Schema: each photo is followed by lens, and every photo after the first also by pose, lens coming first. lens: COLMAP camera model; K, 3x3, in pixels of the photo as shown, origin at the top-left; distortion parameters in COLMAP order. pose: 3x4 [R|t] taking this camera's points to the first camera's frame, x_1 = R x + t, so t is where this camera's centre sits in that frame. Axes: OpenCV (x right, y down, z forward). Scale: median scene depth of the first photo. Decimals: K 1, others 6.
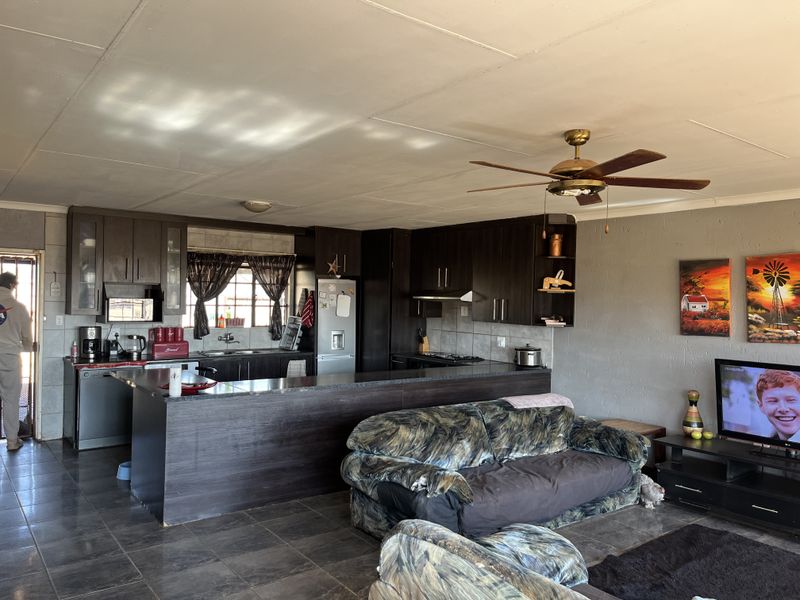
lens RADIAL K [[605.5, 0, 400.4], [0, 605.5, 312.9], [0, 0, 1]] dist [0.006647, 0.004385]
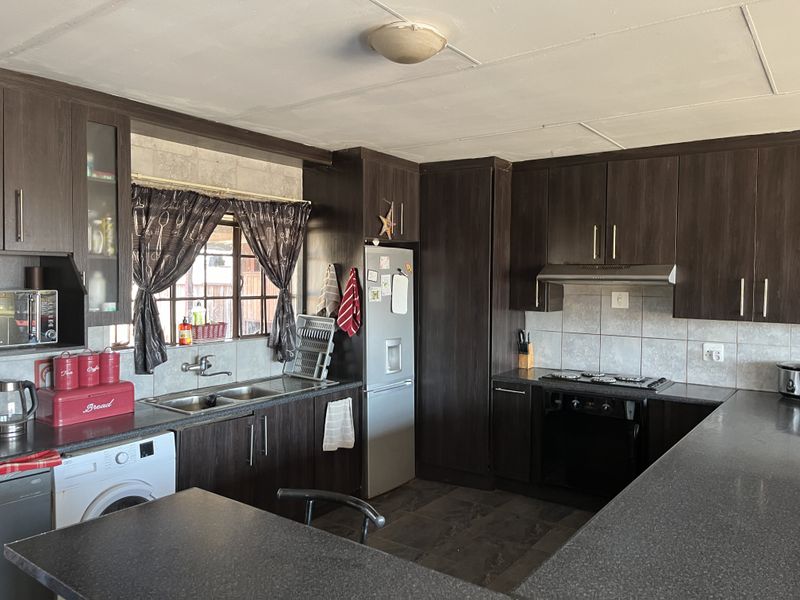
lens RADIAL K [[613.6, 0, 400.0], [0, 613.6, 300.0], [0, 0, 1]] dist [-0.002717, -0.002632]
pose [[0.958823, -0.023819, 0.283004, -0.265272], [0.020189, 0.999672, 0.015736, -0.016052], [-0.283286, -0.009375, 0.958990, 0.469119]]
